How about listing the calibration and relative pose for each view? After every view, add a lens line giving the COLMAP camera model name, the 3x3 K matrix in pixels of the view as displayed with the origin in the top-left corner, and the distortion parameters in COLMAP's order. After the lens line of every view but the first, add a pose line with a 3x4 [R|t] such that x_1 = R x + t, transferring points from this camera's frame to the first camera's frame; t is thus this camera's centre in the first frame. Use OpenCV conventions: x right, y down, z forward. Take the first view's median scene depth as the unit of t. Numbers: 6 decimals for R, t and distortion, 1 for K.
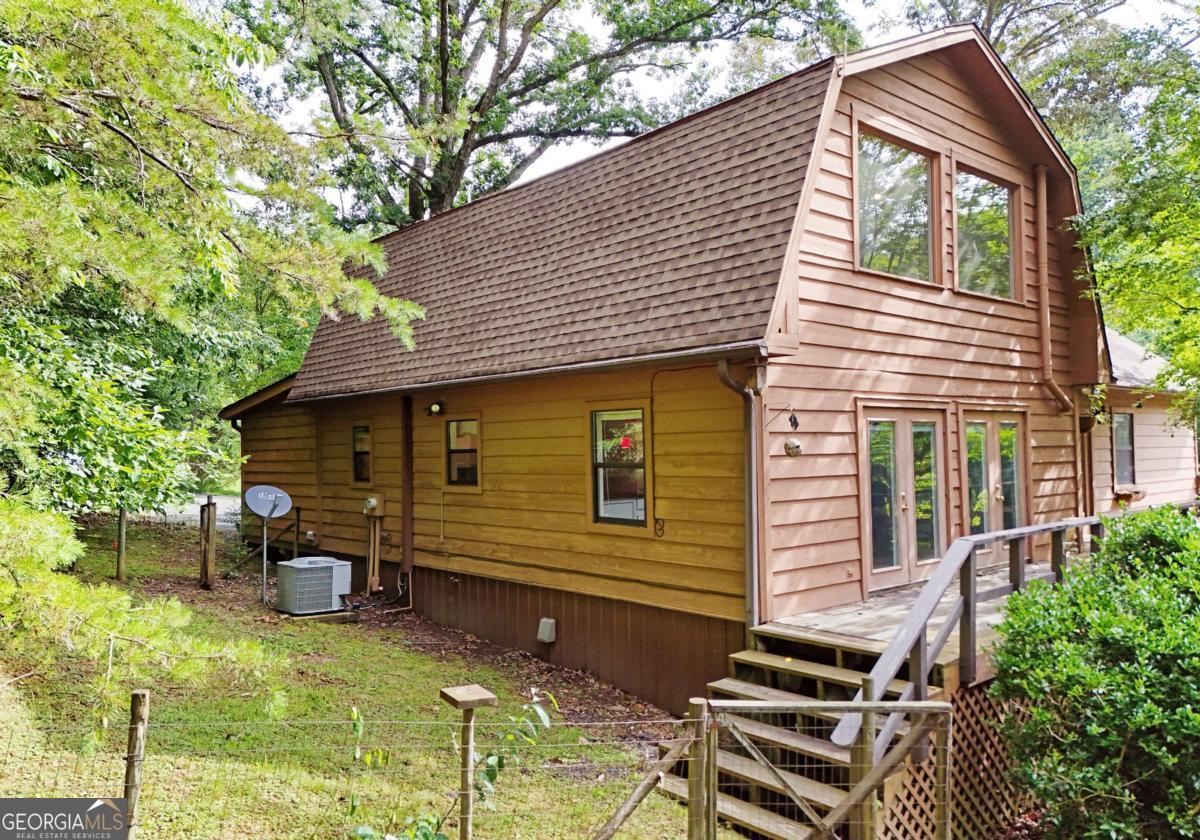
lens RADIAL K [[875.2, 0, 600.0], [0, 875.2, 420.0], [0, 0, 1]] dist [0.071115, 0.000733]
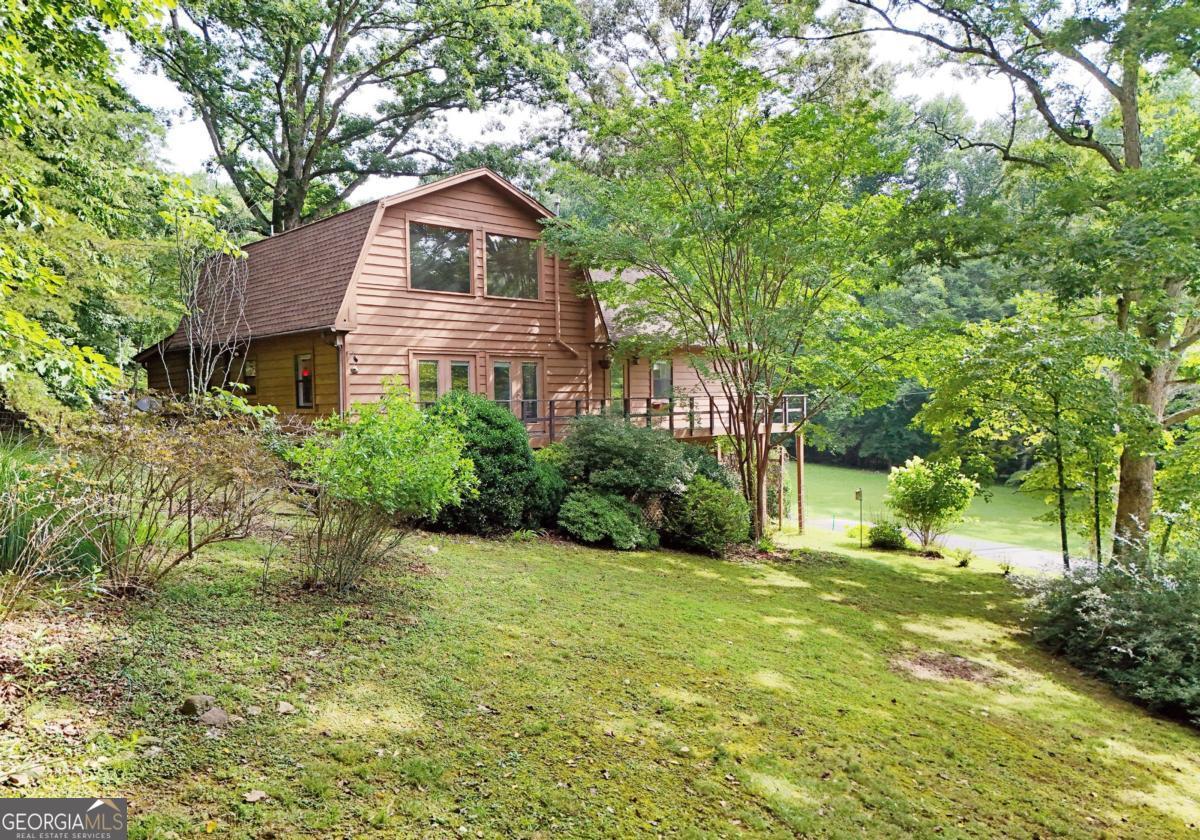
lens RADIAL K [[876.4, 0, 600.0], [0, 876.4, 420.0], [0, 0, 1]] dist [0.033121, 0.000968]
pose [[0.999407, -0.002255, 0.034373, 0.652718], [0.000426, 0.998587, 0.053132, 0.032691], [-0.034444, -0.053086, 0.997996, -1.136274]]
